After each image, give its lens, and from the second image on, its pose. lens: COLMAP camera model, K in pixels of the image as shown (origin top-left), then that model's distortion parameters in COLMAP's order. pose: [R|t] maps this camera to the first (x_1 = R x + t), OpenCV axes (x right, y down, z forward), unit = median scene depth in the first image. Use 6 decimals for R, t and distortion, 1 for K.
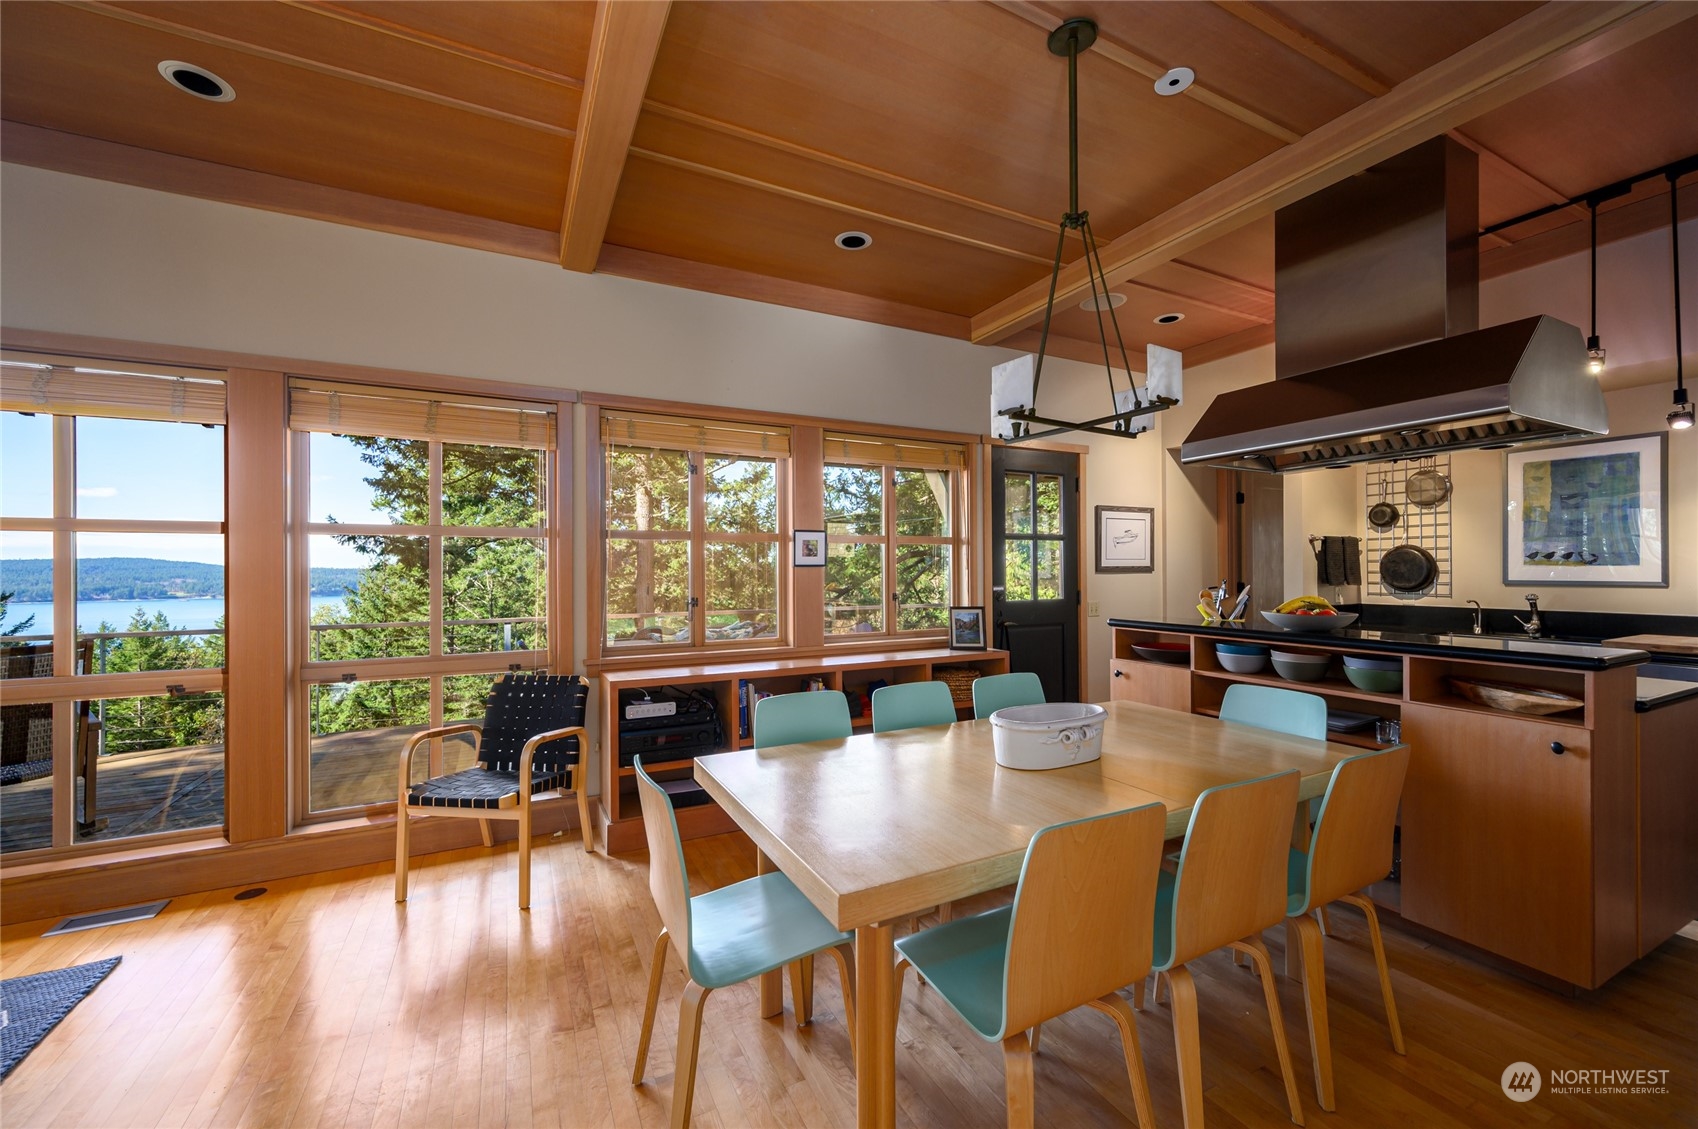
lens RADIAL K [[664.8, 0, 846.4], [0, 664.8, 567.5], [0, 0, 1]] dist [0.000224, 0.000255]
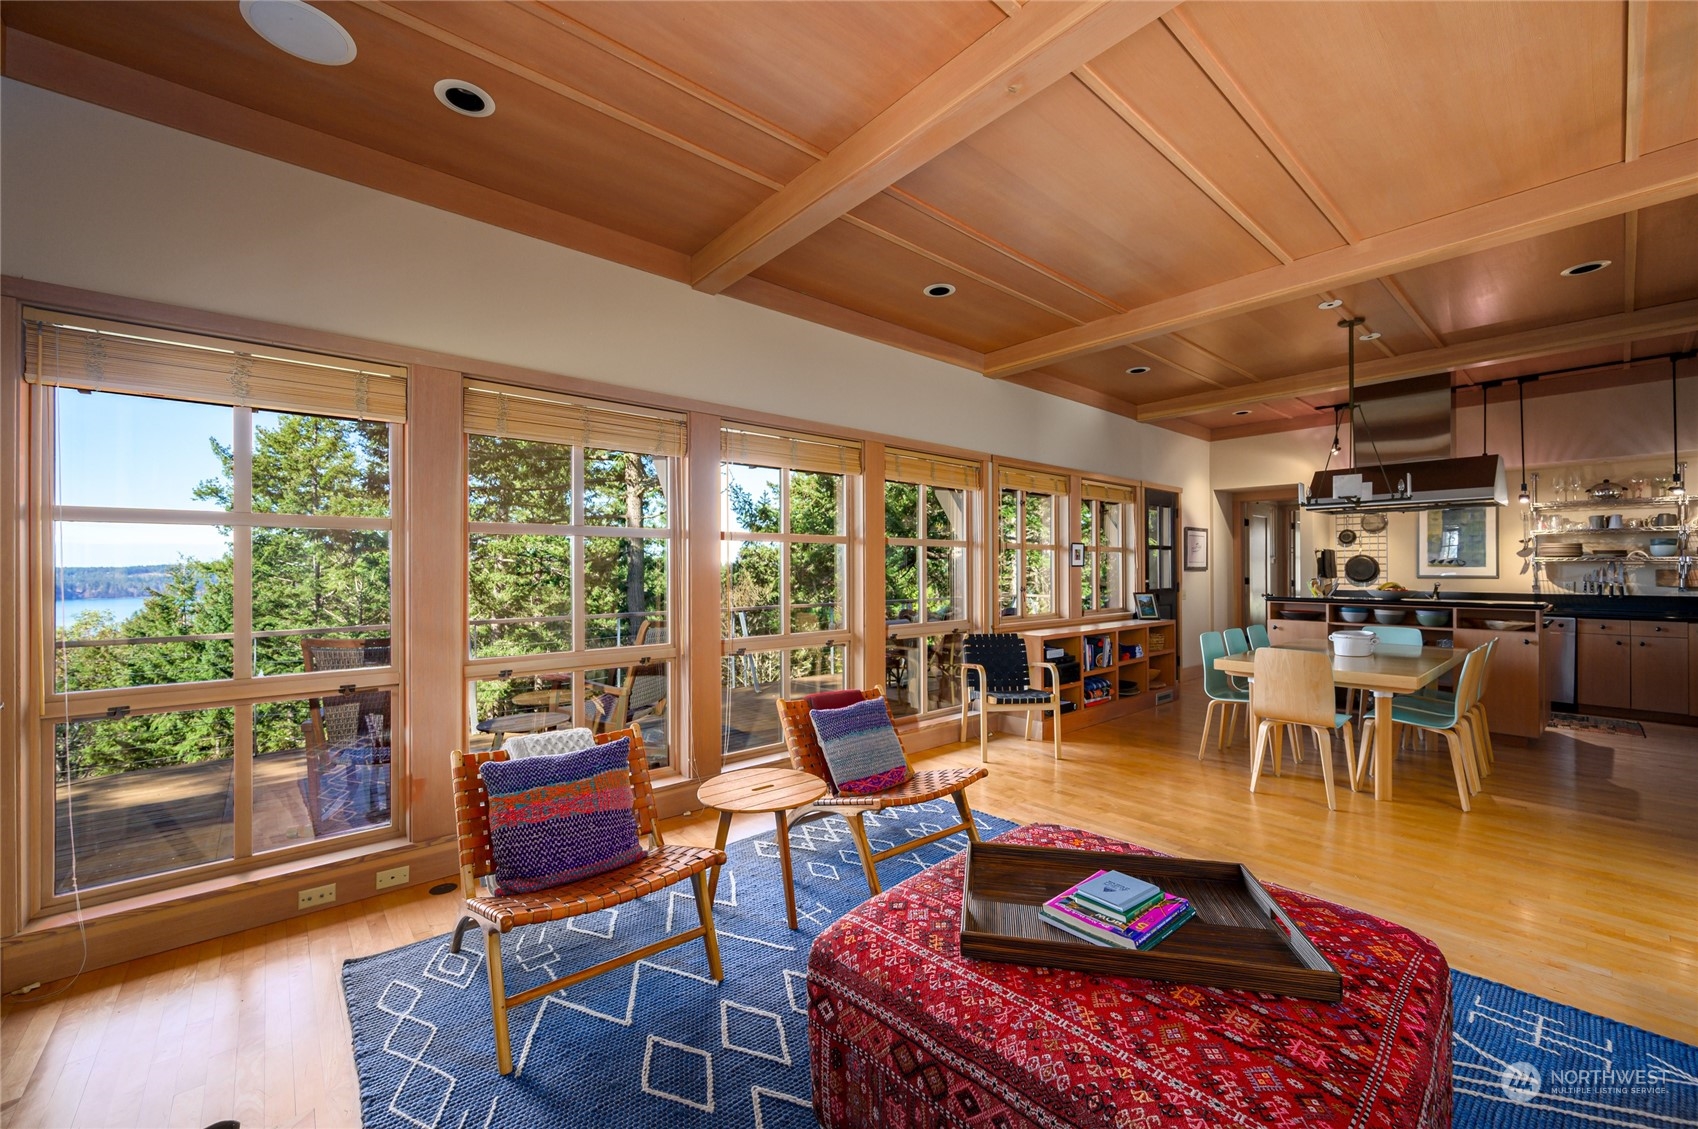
lens RADIAL K [[664.8, 0, 846.4], [0, 664.8, 565.2], [0, 0, 1]] dist [0.000224, 0.000255]
pose [[0.971157, 0.003977, 0.238406, -0.960009], [-0.003211, 0.999988, -0.003599, 0.003576], [-0.238417, 0.002730, 0.971159, -0.383826]]
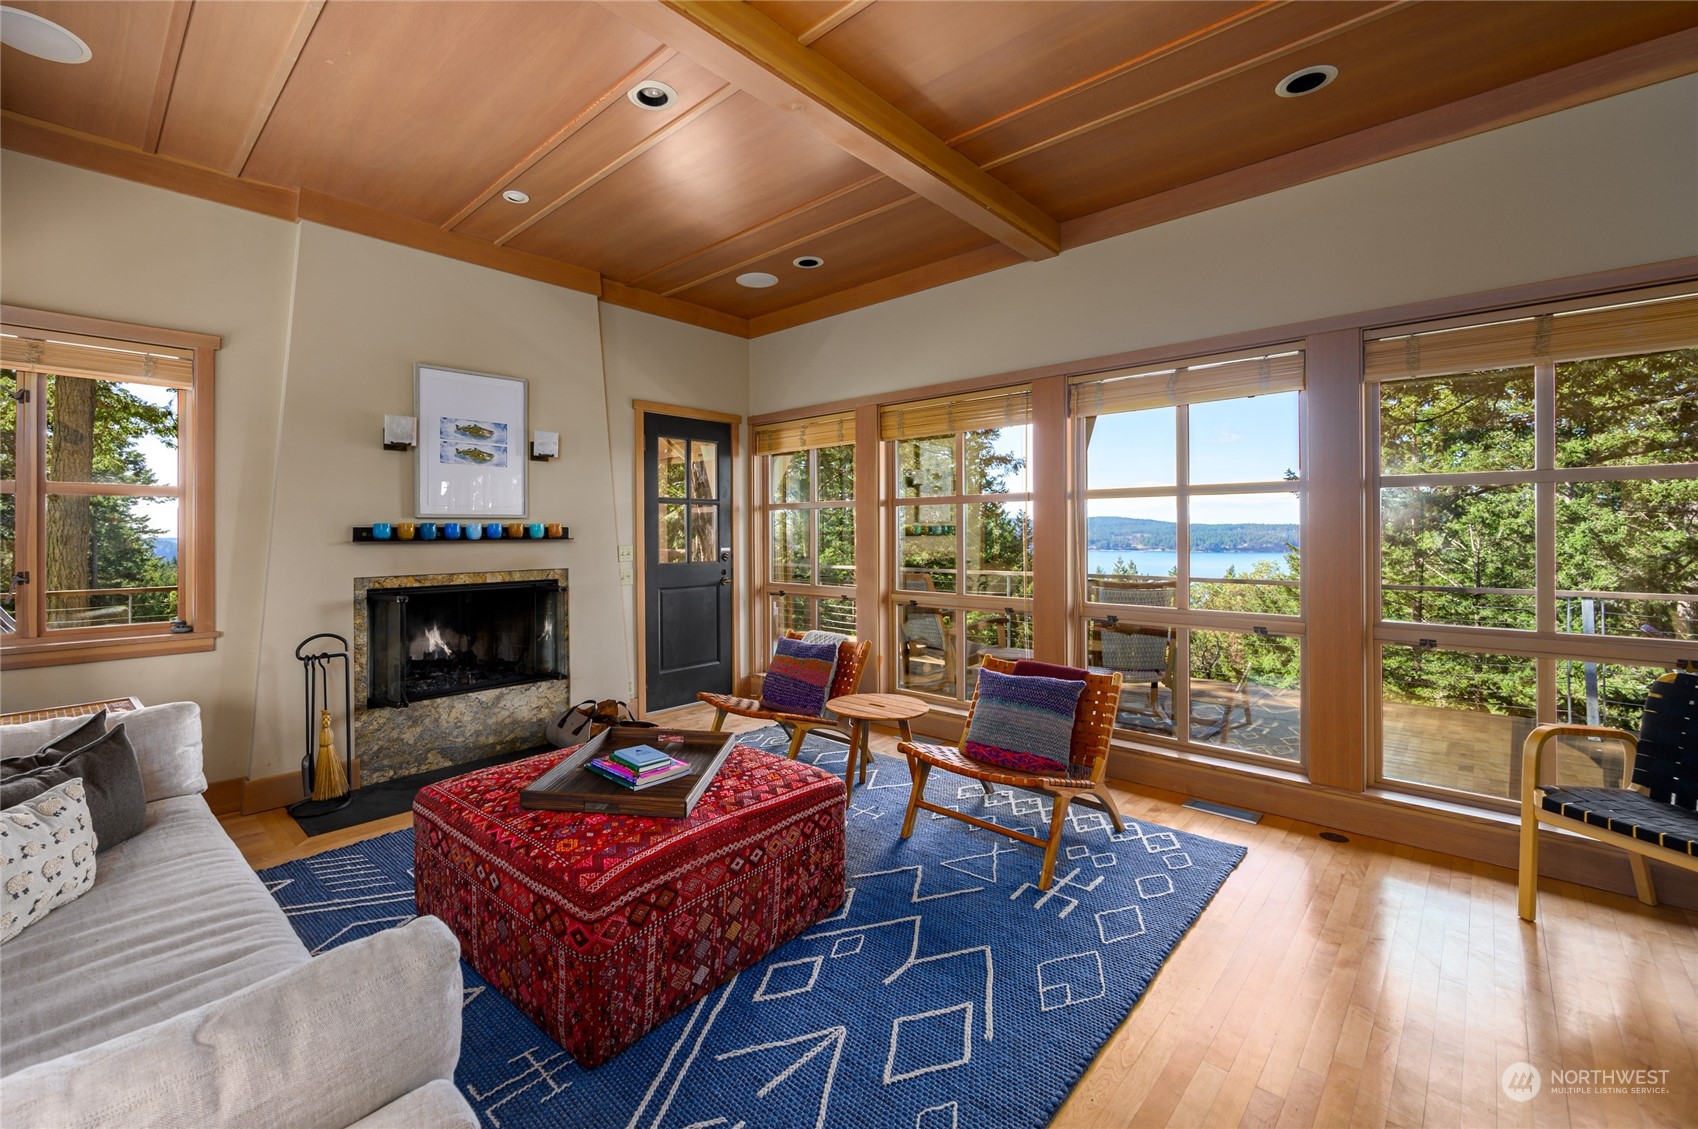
lens RADIAL K [[712.5, 0, 789.9], [0, 712.5, 525.8], [0, 0, 1]] dist [0.002050, 0.000224]
pose [[0.322642, -0.003309, -0.946515, -0.076722], [0.006788, 0.999976, -0.001182, -0.000391], [0.946497, -0.006044, 0.322657, -0.108730]]
